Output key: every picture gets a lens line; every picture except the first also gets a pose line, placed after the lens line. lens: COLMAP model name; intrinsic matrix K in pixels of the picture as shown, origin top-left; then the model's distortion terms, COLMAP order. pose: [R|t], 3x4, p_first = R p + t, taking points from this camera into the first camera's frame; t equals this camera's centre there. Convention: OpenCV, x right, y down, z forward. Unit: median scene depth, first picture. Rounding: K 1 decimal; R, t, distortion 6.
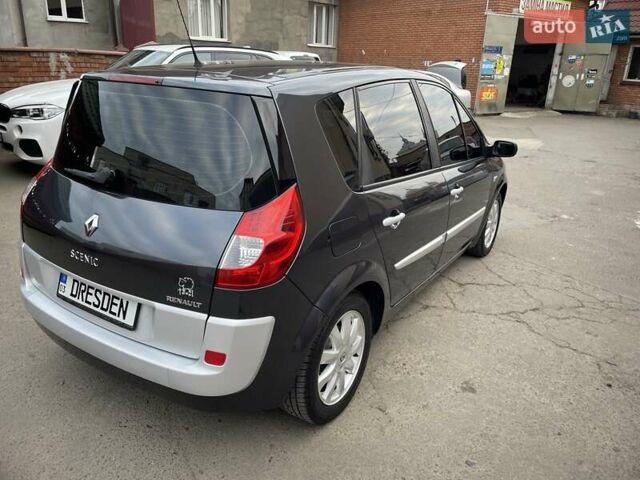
lens RADIAL K [[481.9, 0, 321.8], [0, 481.9, 235.8], [0, 0, 1]] dist [0.095463, -0.118915]
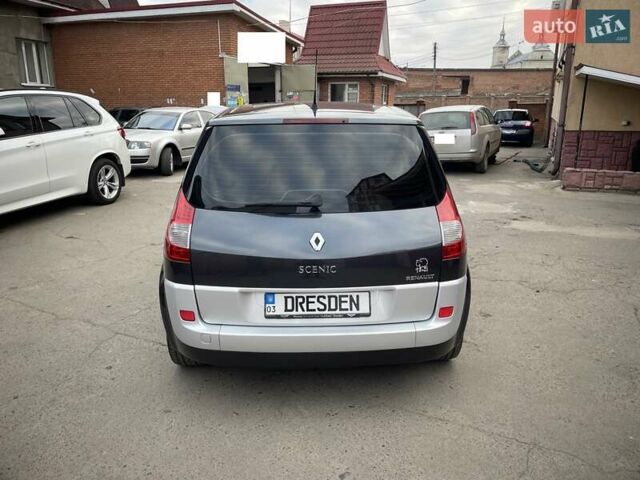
lens RADIAL K [[481.9, 0, 321.8], [0, 481.9, 235.8], [0, 0, 1]] dist [0.095463, -0.118915]
pose [[0.824389, -0.181921, 0.535993, -1.007258], [0.217530, 0.976048, -0.003294, -0.026941], [-0.522556, 0.119310, 0.844216, -0.007293]]
